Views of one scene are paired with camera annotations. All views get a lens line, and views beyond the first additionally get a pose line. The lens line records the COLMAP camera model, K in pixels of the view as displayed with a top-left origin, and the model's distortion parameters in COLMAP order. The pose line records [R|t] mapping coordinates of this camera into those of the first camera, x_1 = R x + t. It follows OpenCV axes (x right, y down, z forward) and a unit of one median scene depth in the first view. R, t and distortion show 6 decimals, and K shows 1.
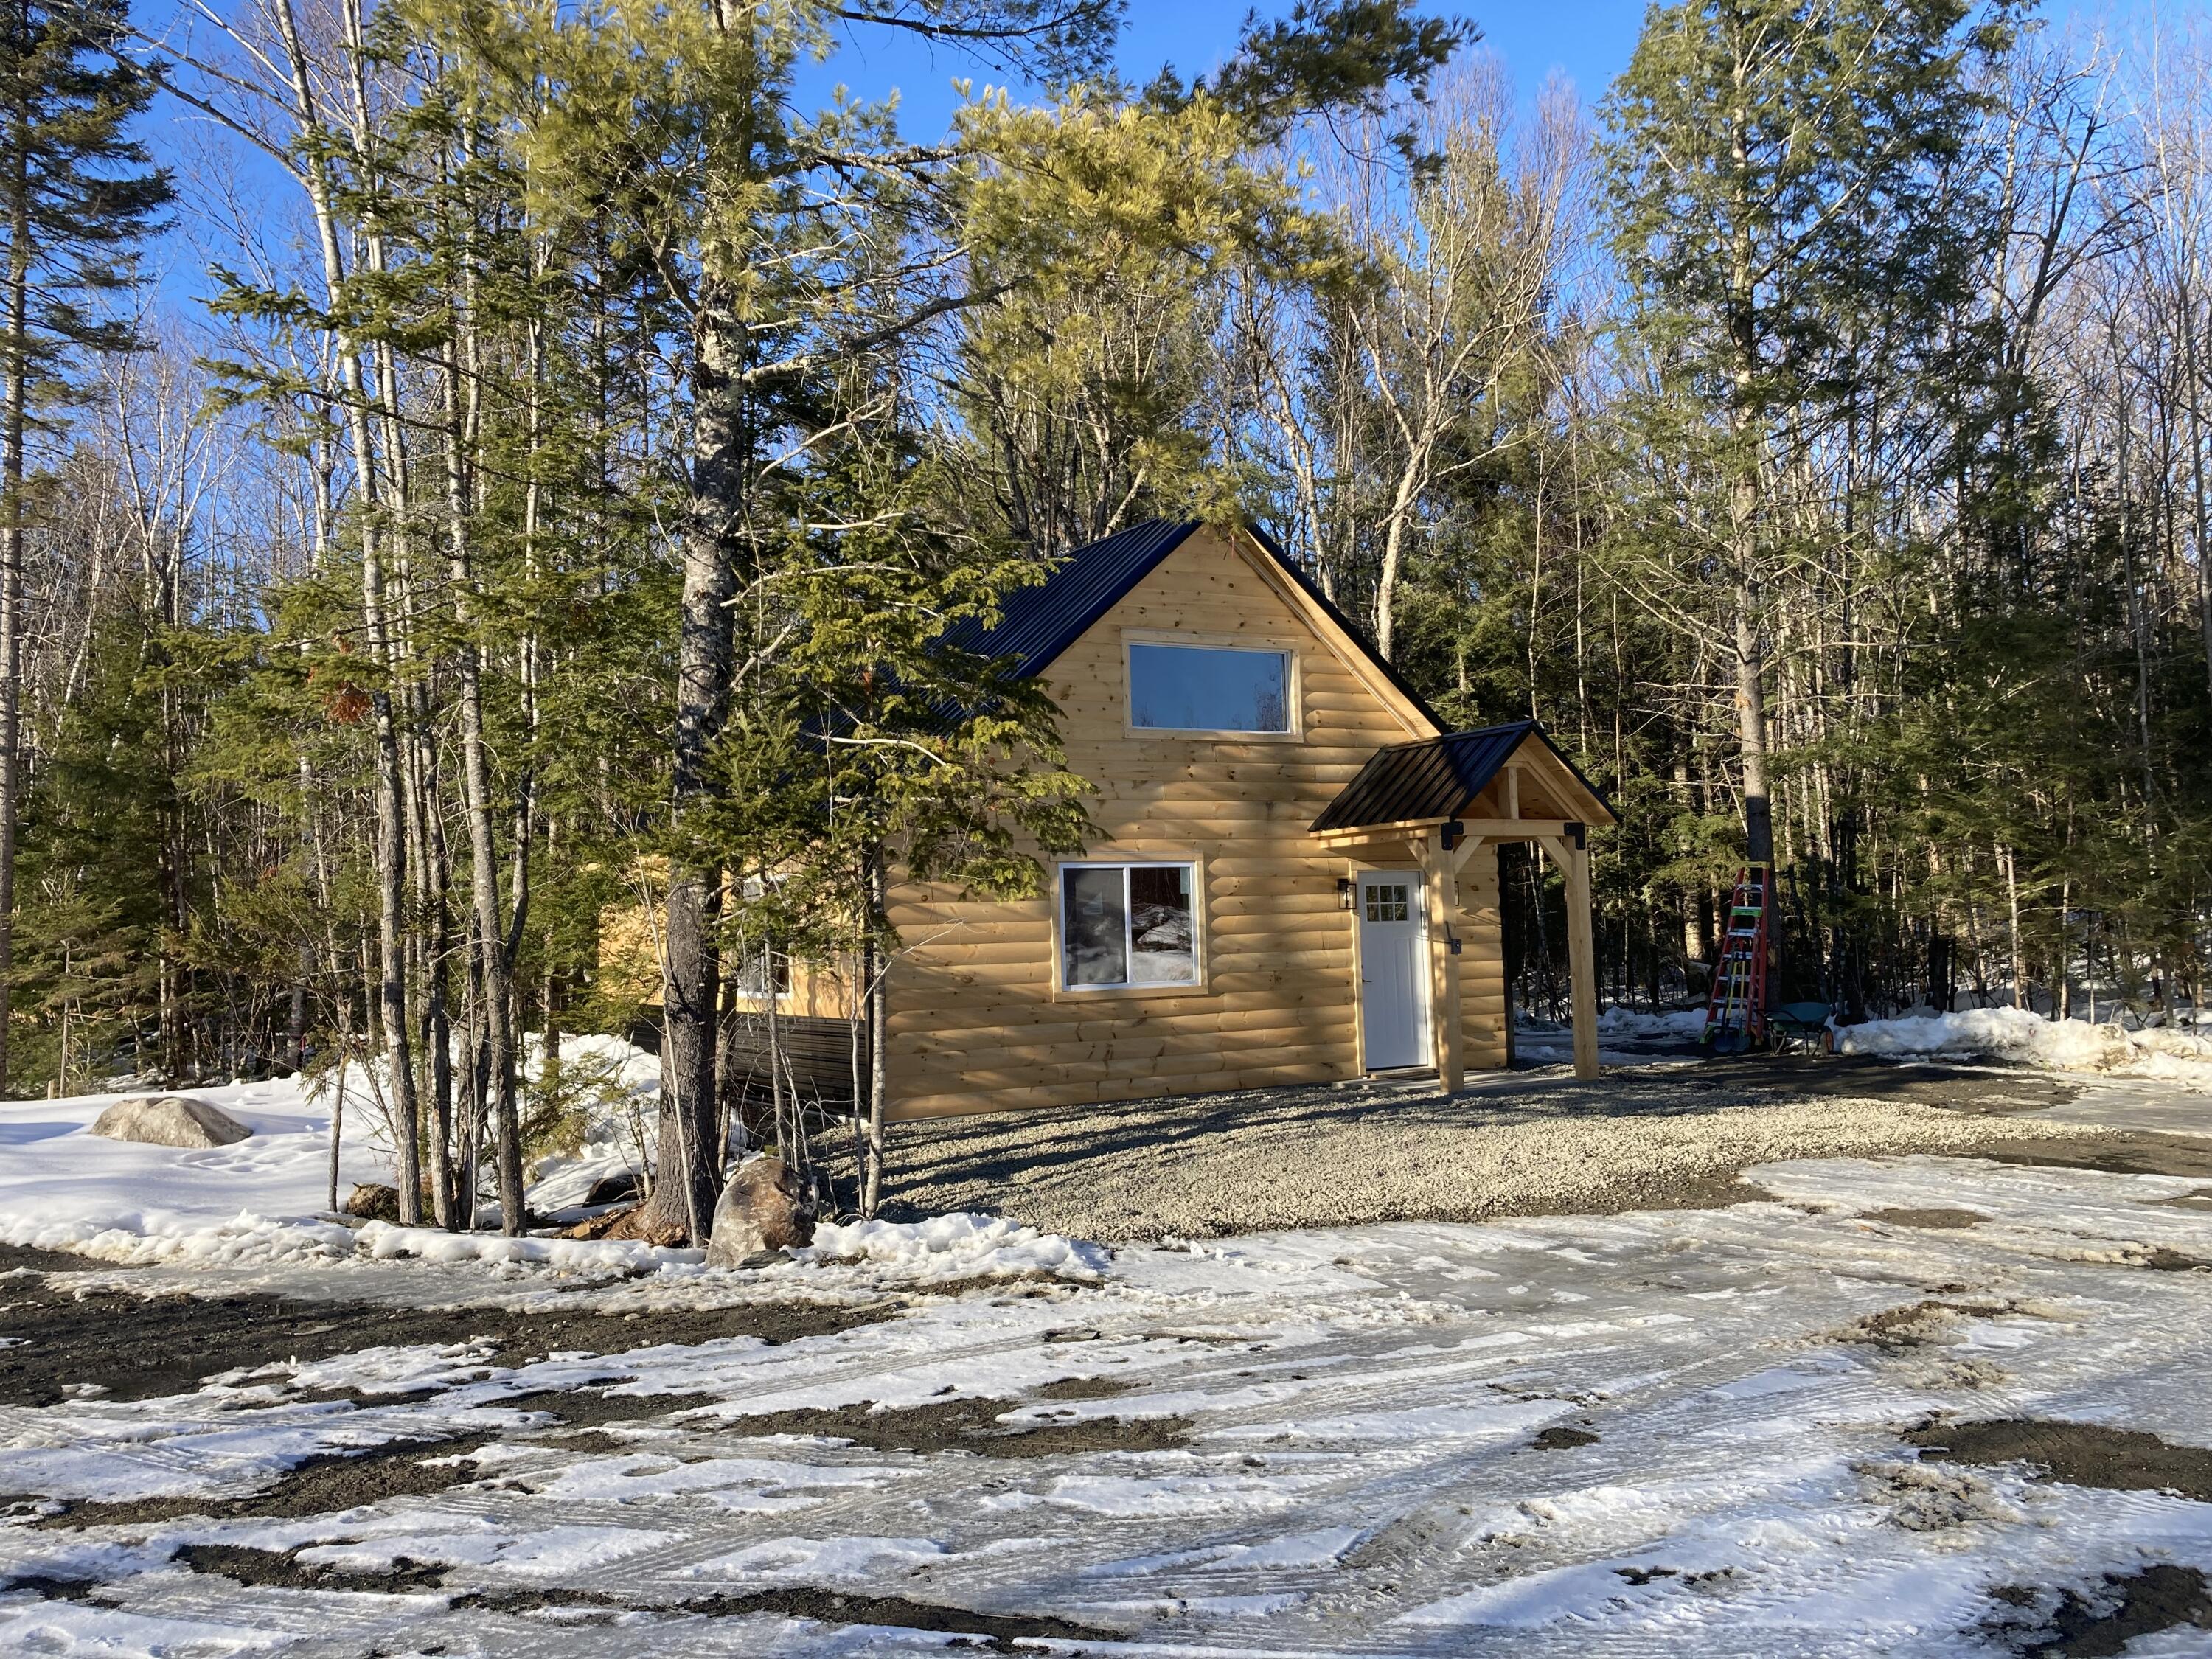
lens RADIAL K [[1829.1, 0, 1106.0], [0, 1829.1, 829.5], [0, 0, 1]] dist [0.142023, -0.000047]
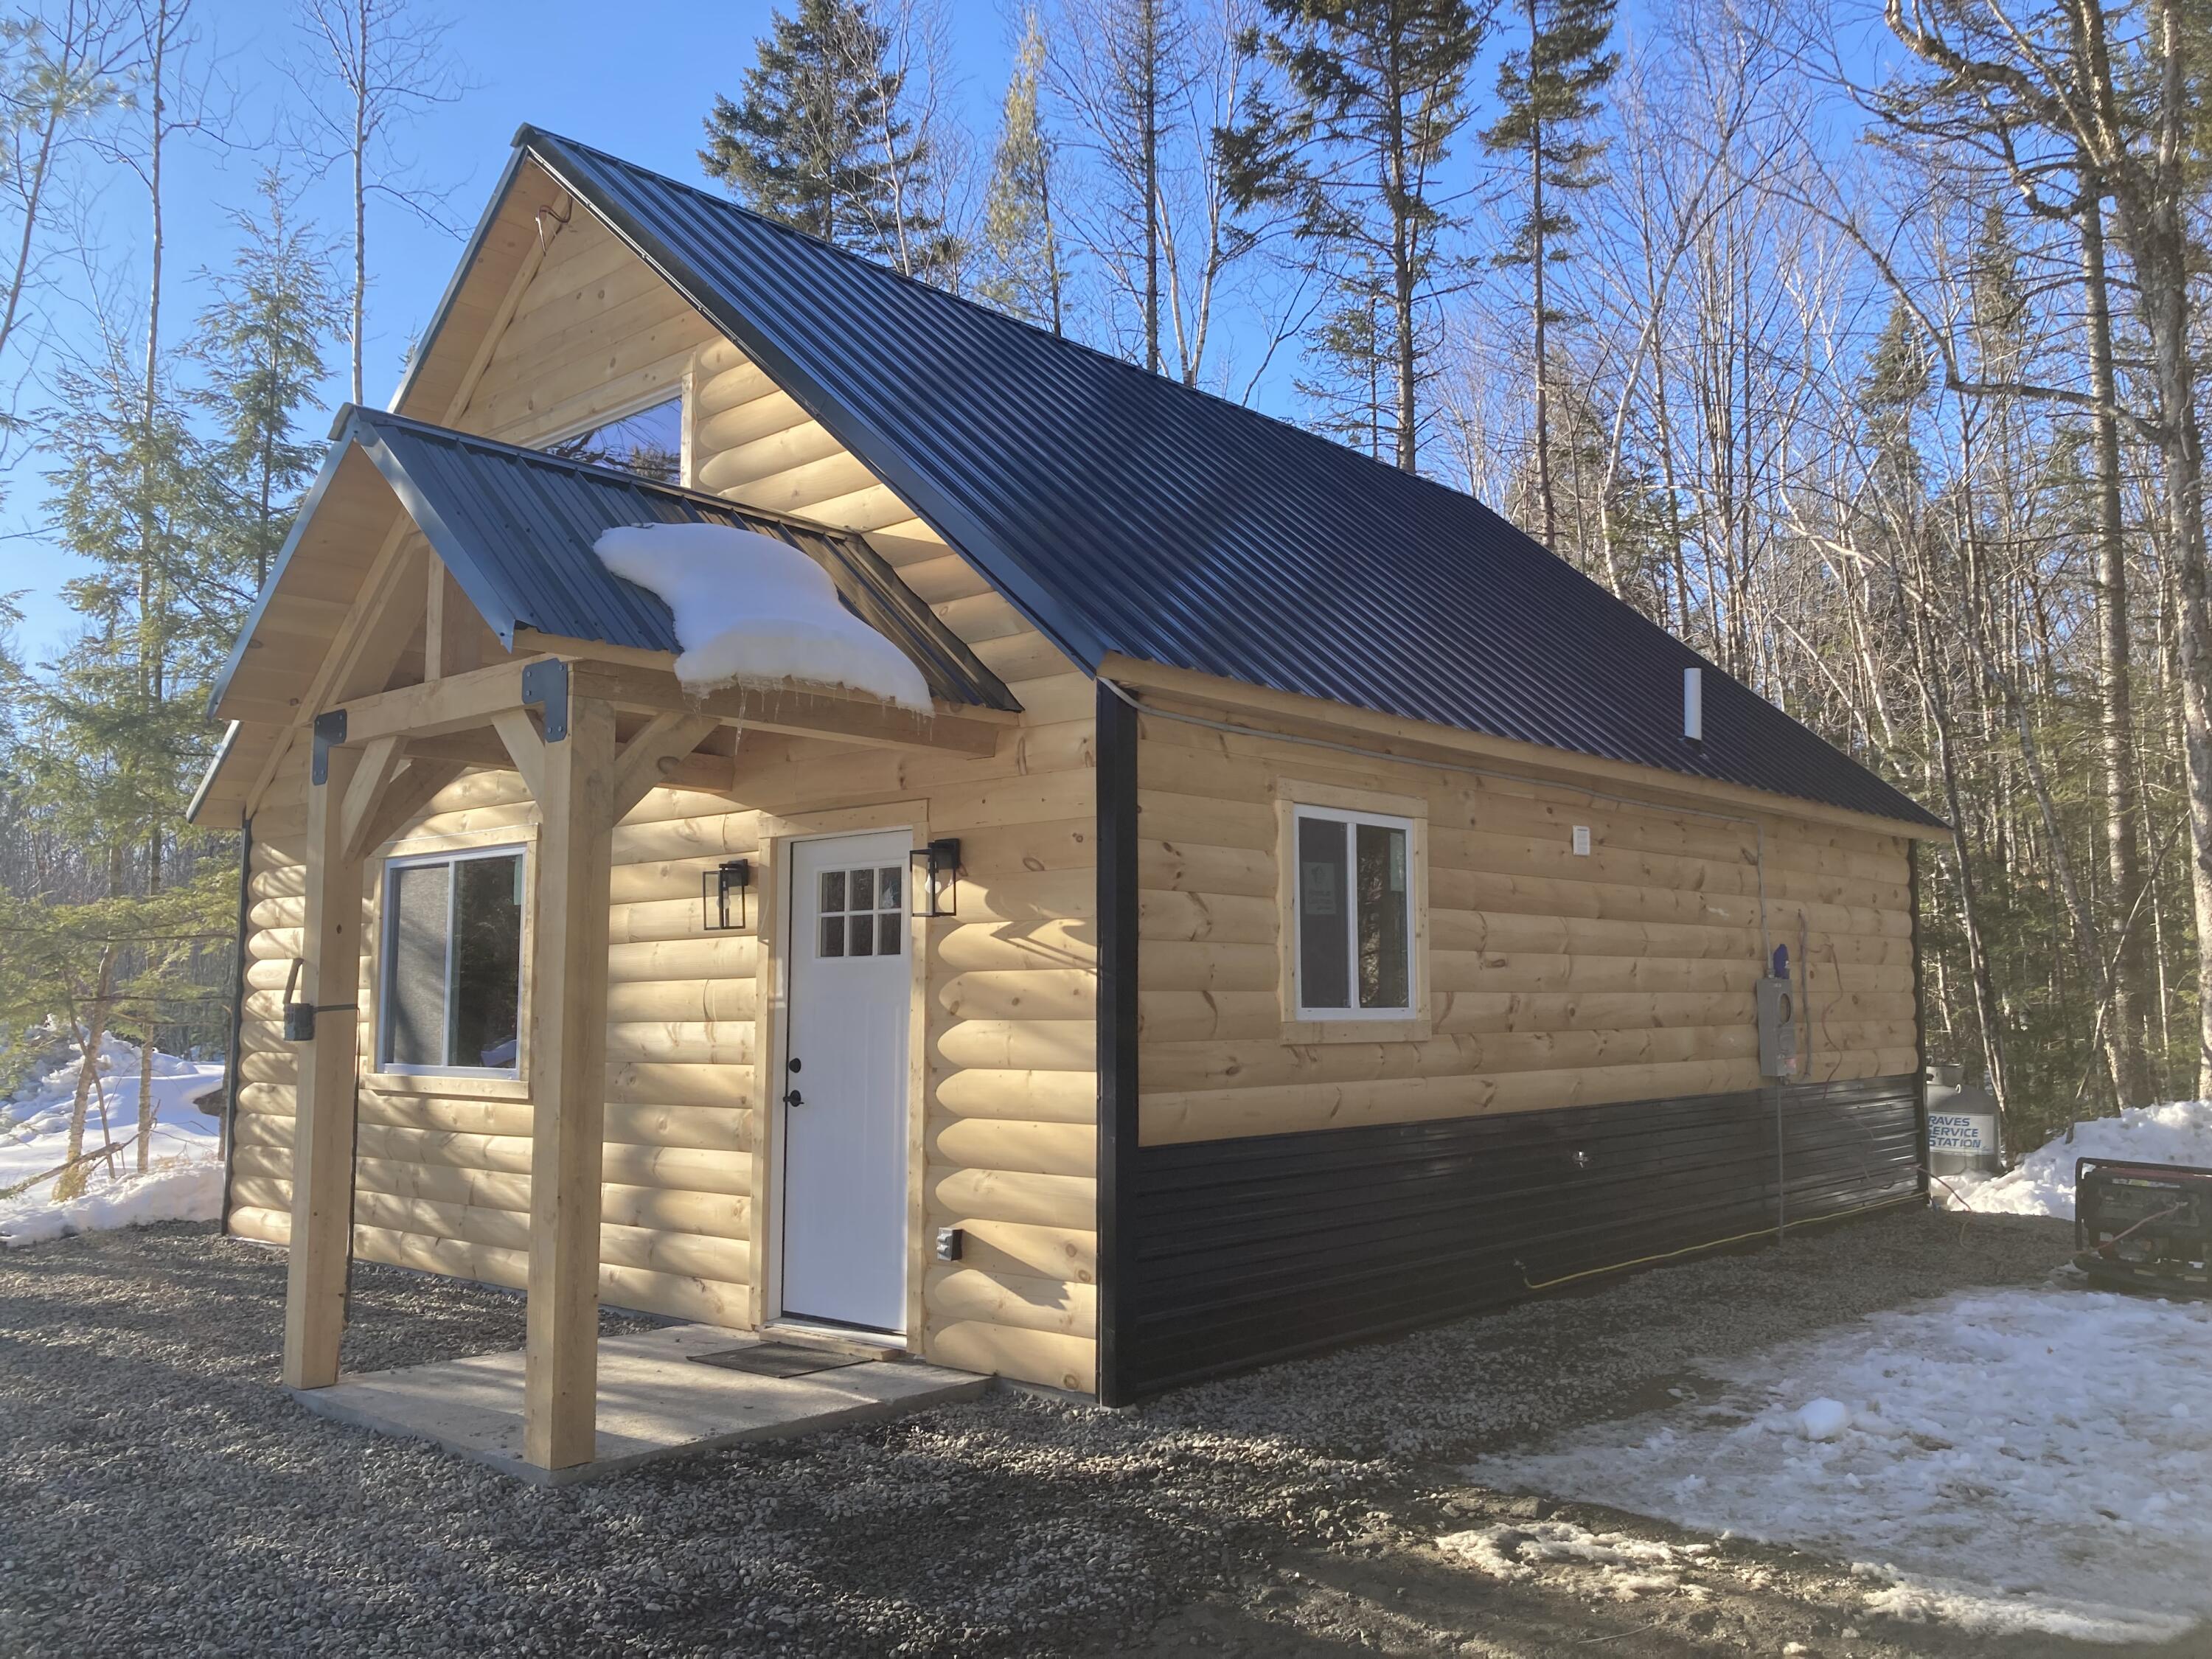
lens RADIAL K [[1814.9, 0, 1106.0], [0, 1814.9, 829.5], [0, 0, 1]] dist [0.072870, -0.096304]
pose [[0.285633, -0.062302, -0.956312, 0.577704], [0.046008, 0.997625, -0.051252, 0.046971], [0.957234, -0.029358, 0.287821, 0.981655]]
